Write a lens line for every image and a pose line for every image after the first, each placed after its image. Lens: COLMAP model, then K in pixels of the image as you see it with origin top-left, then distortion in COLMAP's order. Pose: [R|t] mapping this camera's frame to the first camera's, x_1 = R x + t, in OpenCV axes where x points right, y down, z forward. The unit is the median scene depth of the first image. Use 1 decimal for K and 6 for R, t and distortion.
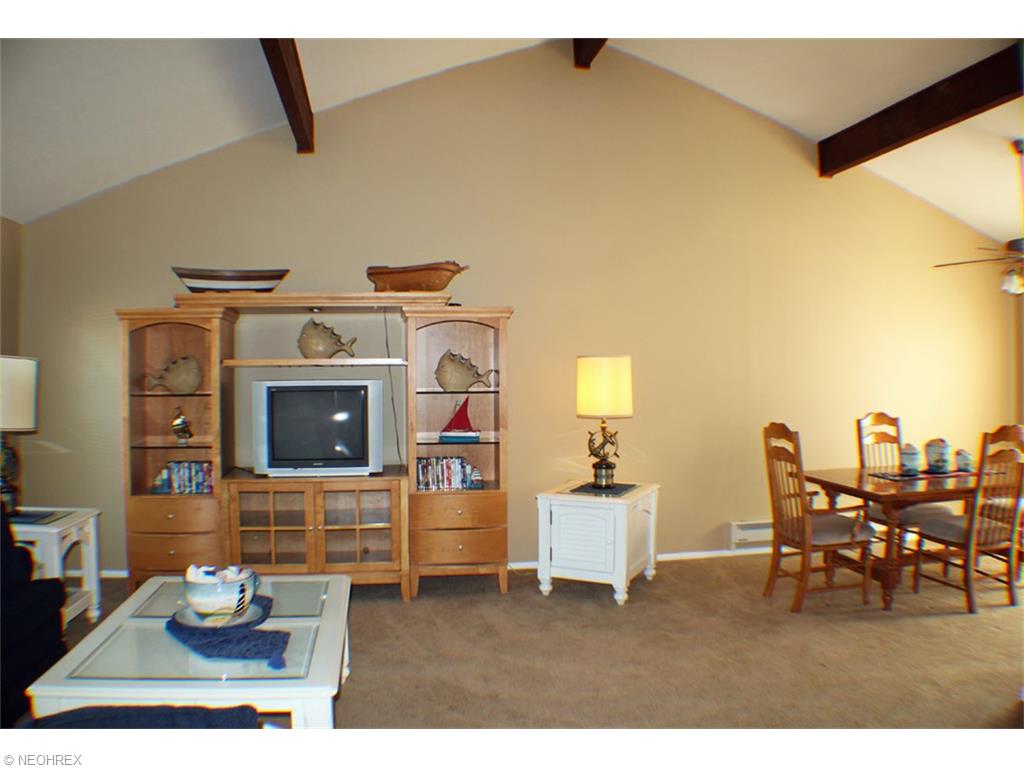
lens RADIAL K [[810.1, 0, 512.0], [0, 810.1, 384.0], [0, 0, 1]] dist [-0.238242, 0.000053]
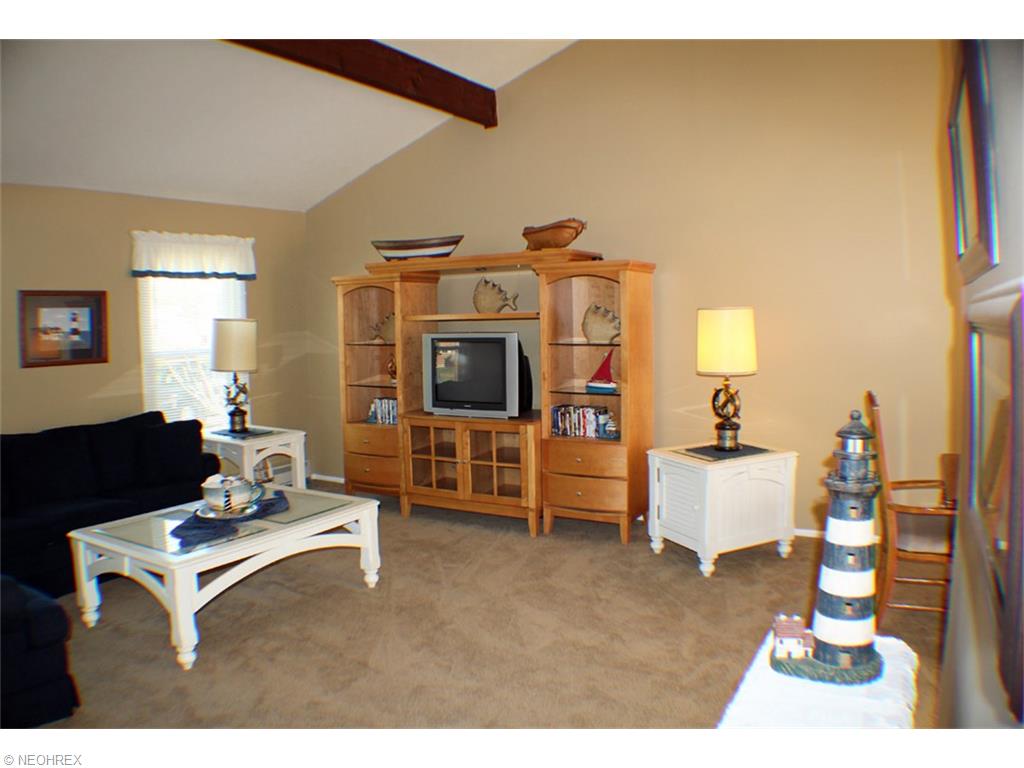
lens RADIAL K [[810.1, 0, 512.0], [0, 810.1, 384.0], [0, 0, 1]] dist [-0.238242, 0.000053]
pose [[0.750018, 0.049581, -0.659556, 0.542923], [0.010968, 0.996117, 0.087354, -0.030793], [0.661326, -0.072752, 0.746562, 0.162131]]
